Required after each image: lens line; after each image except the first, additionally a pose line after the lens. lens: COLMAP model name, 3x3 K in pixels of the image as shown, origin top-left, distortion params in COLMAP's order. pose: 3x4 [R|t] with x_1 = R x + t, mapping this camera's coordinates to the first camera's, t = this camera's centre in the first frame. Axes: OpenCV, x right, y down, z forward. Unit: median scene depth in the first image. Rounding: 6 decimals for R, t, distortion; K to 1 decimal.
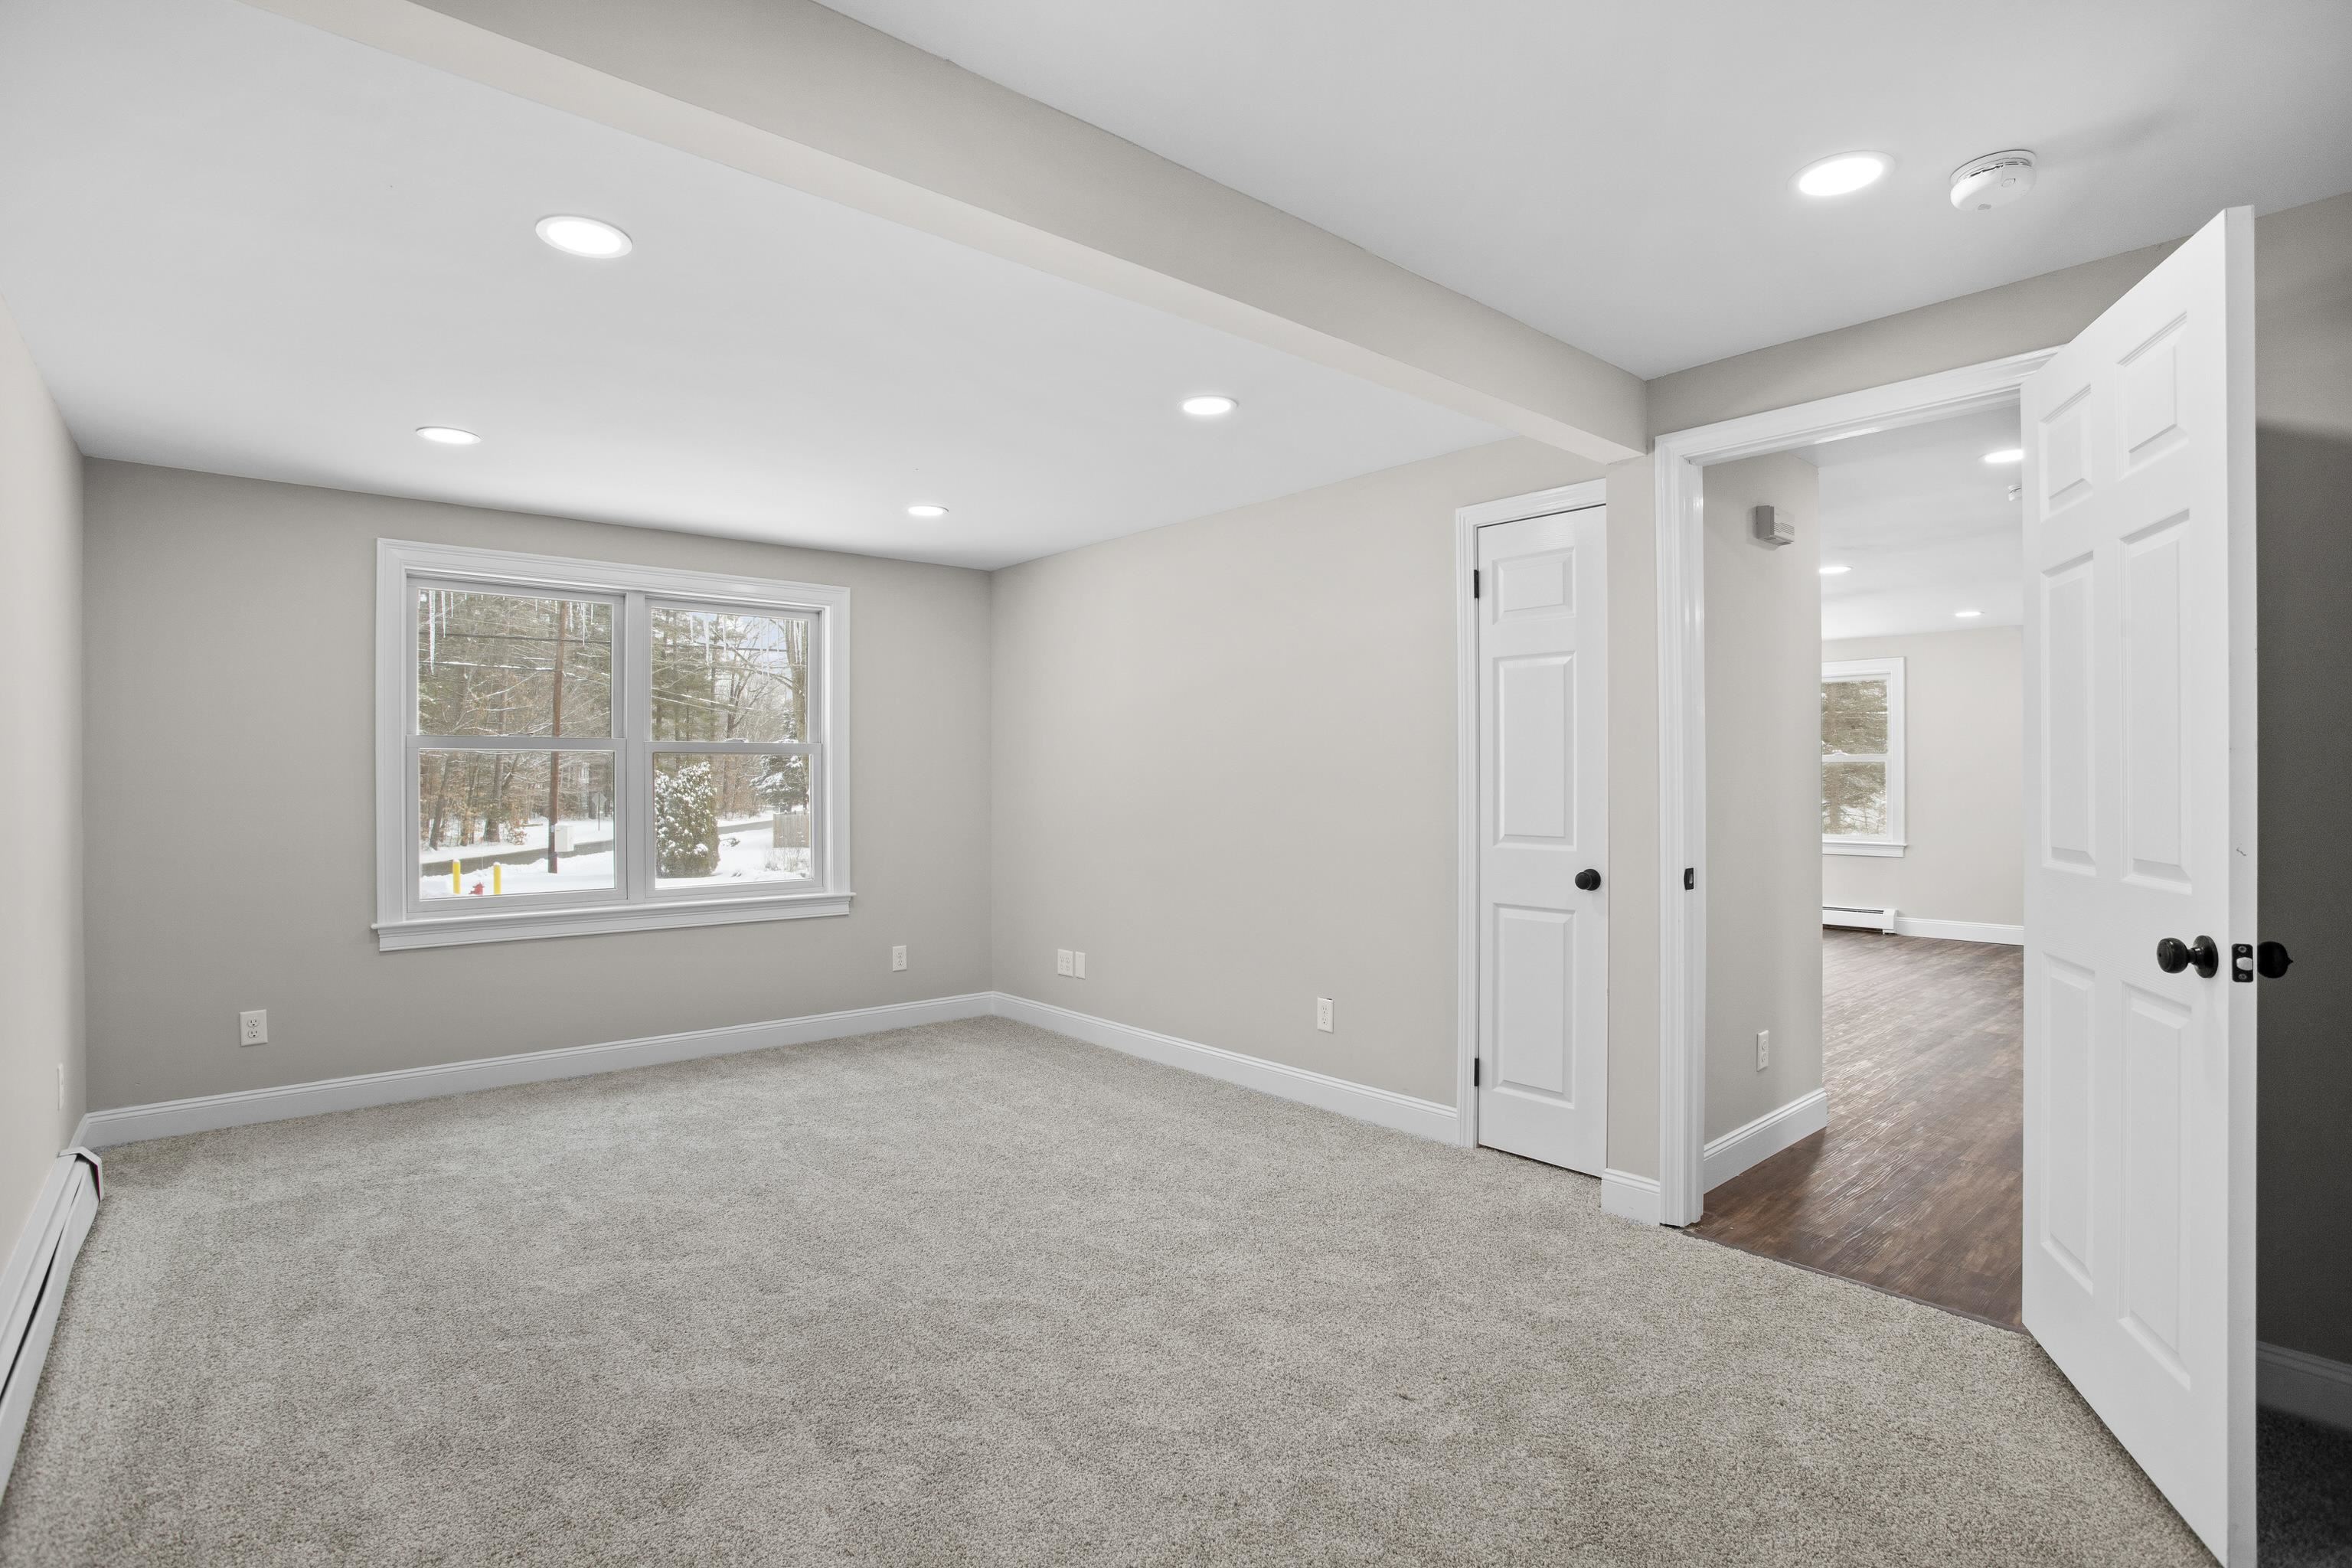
lens RADIAL K [[1161.9, 0, 1177.9], [0, 1161.9, 780.3], [0, 0, 1]] dist [-0.063032, 0.026471]
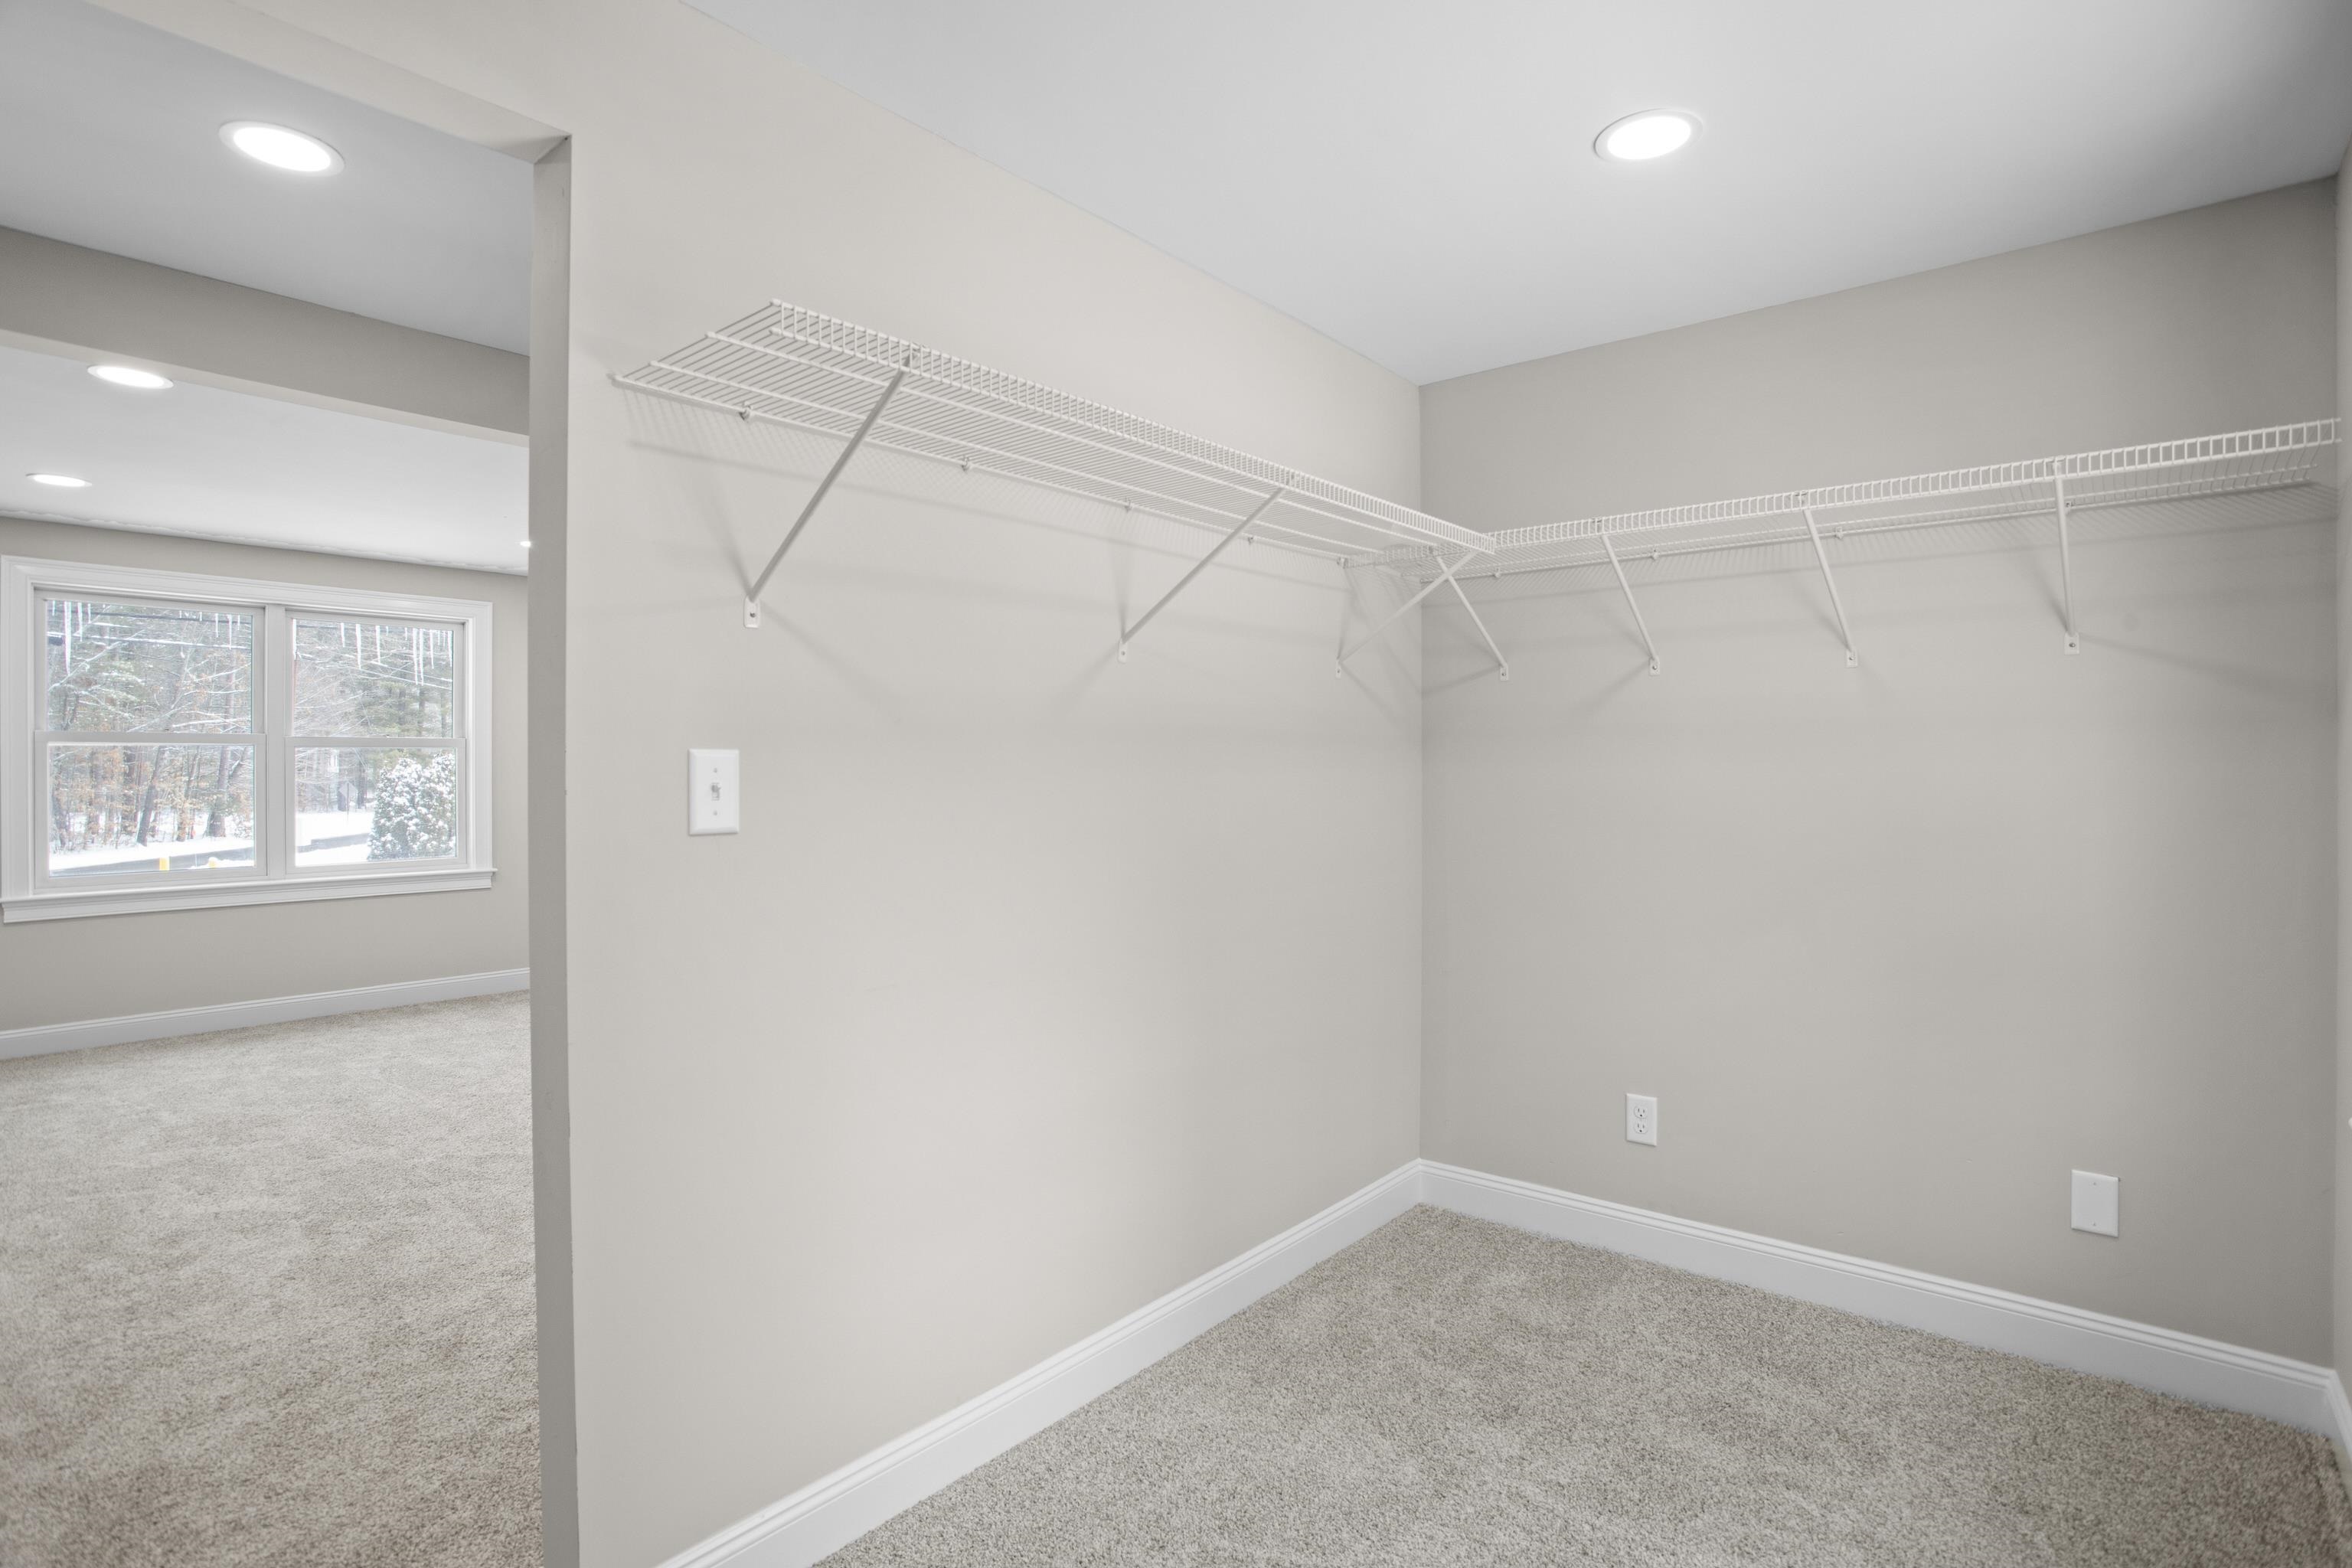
lens RADIAL K [[1161.9, 0, 1177.9], [0, 1161.9, 780.3], [0, 0, 1]] dist [-0.063032, 0.026471]
pose [[0.986927, -0.001112, 0.161165, 0.255326], [-0.000410, 0.999956, 0.009409, -0.000285], [-0.161168, -0.009352, 0.986883, -0.268602]]
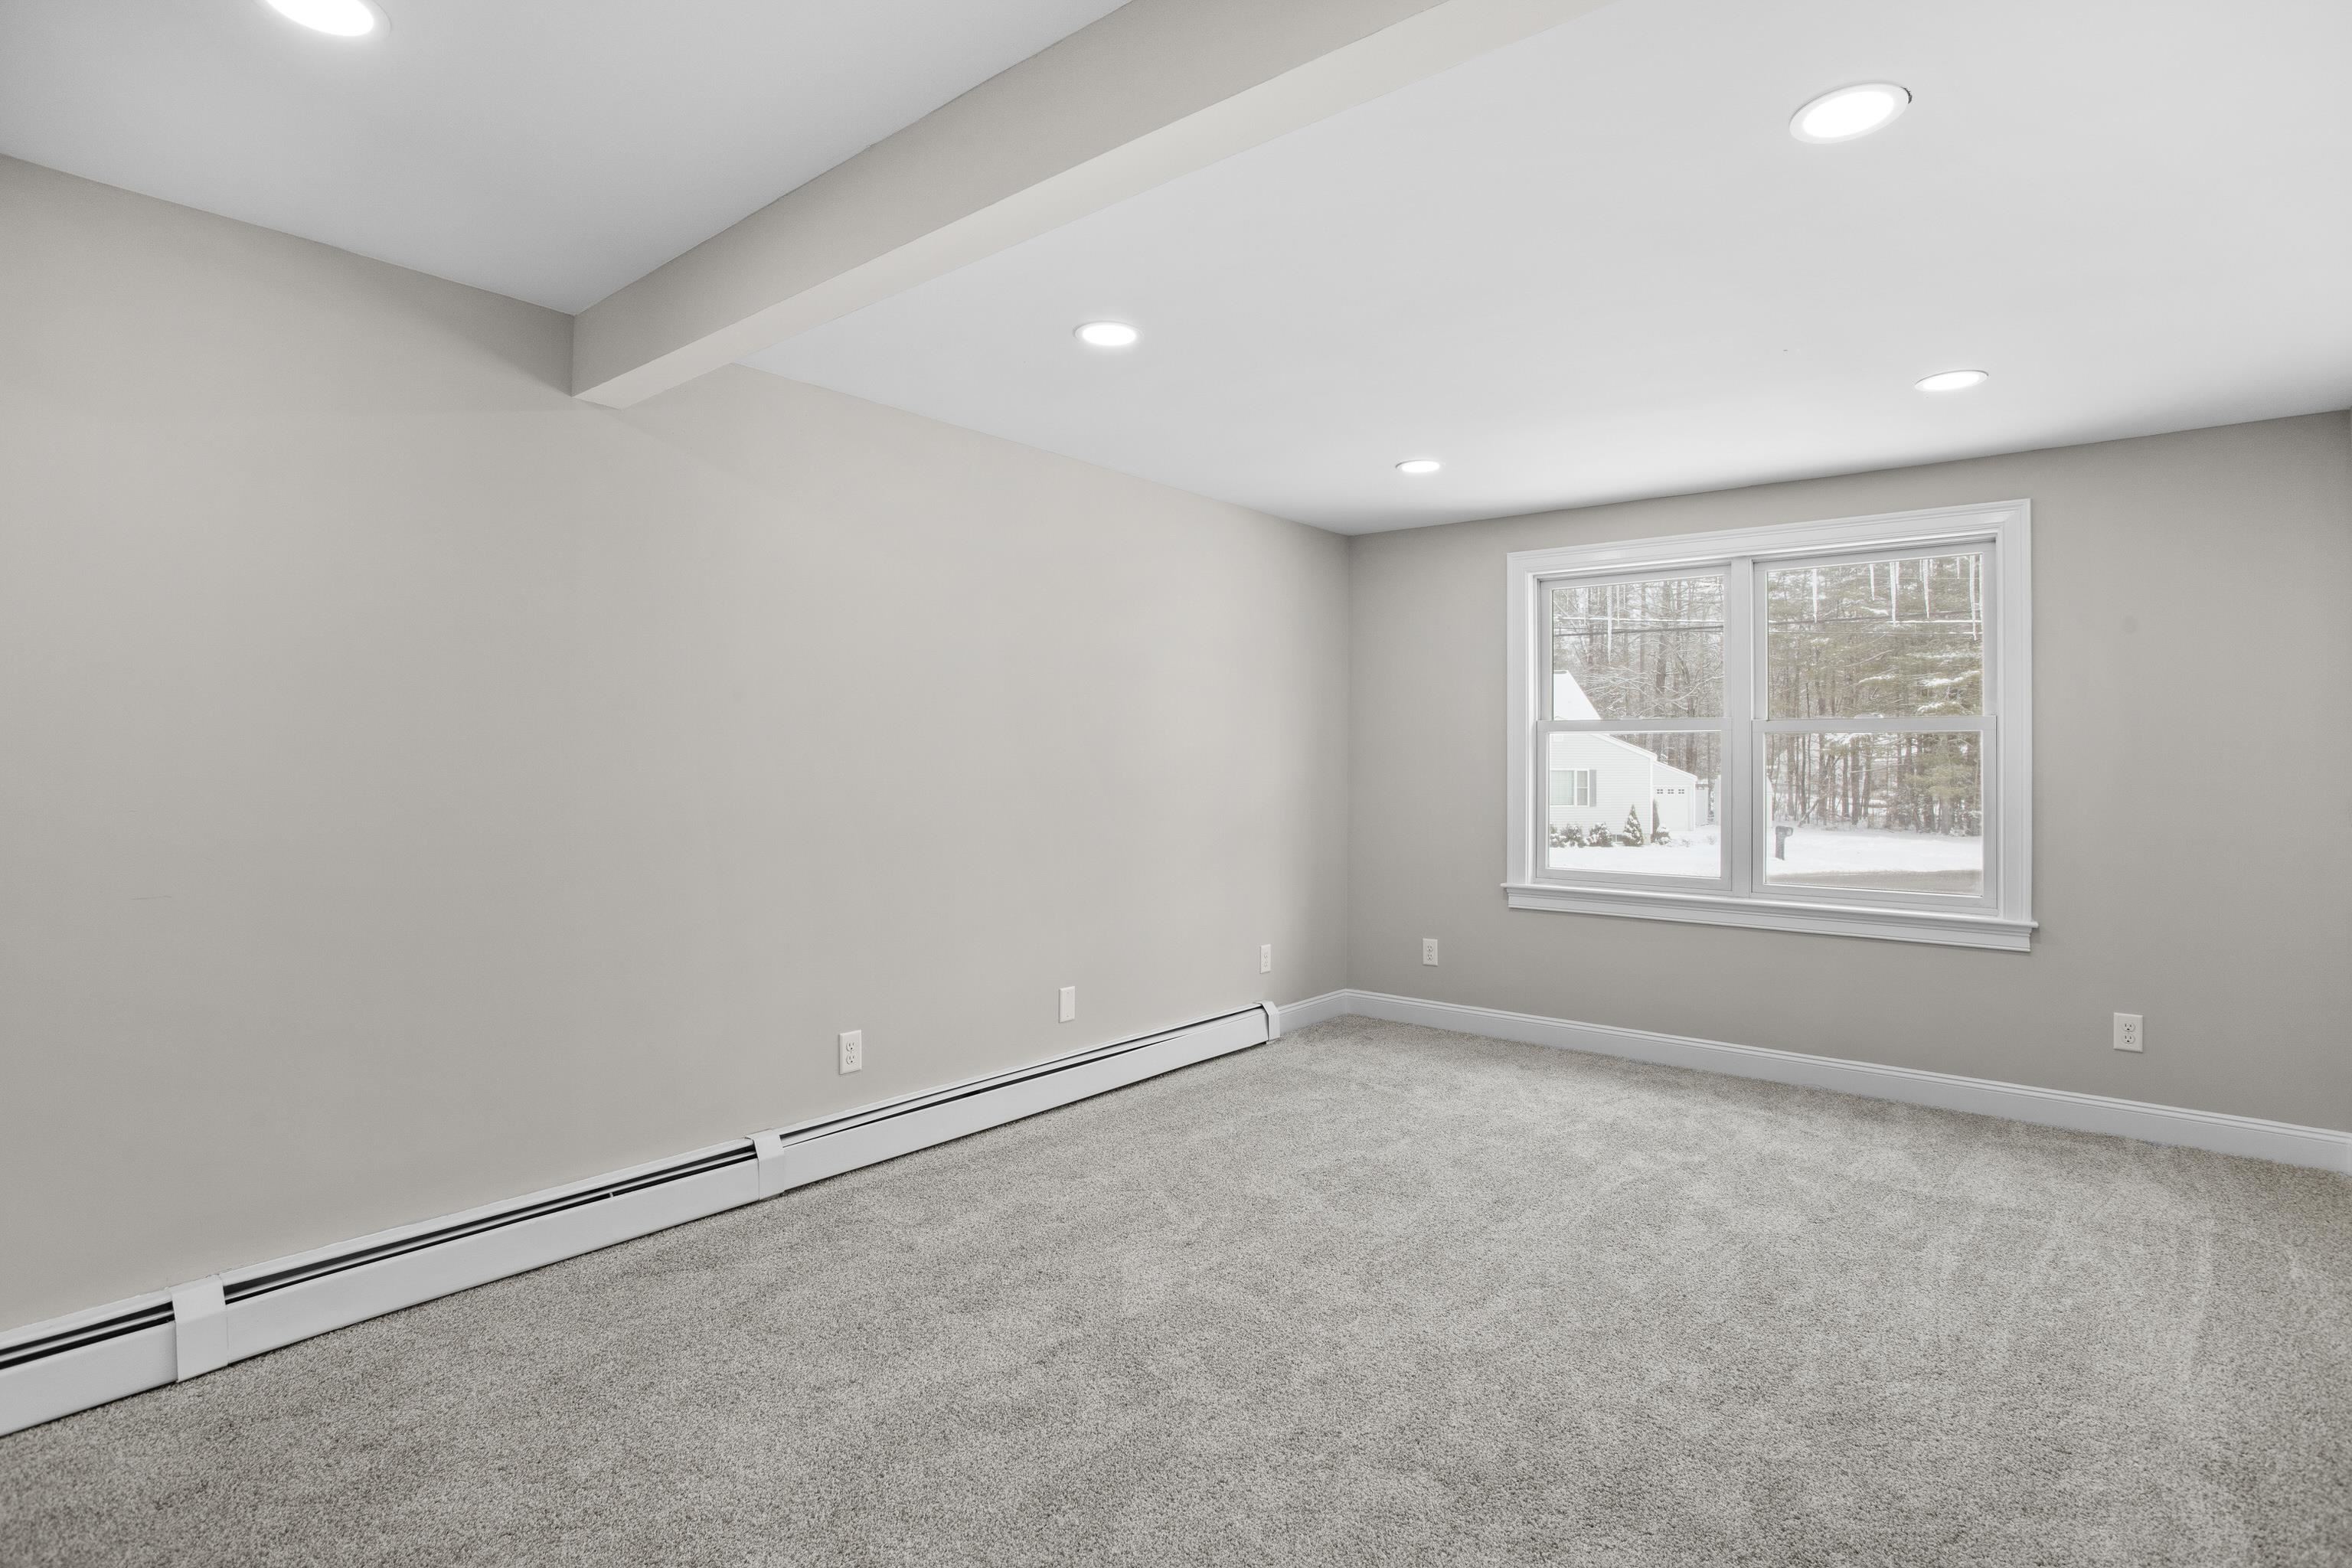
lens RADIAL K [[1156.8, 0, 1172.6], [0, 1156.8, 774.2], [0, 0, 1]] dist [-0.060243, 0.018580]
pose [[0.165030, 0.016124, -0.986157, 0.383074], [-0.007055, 0.999860, 0.015168, -0.002038], [0.986263, 0.004455, 0.165121, 0.435083]]
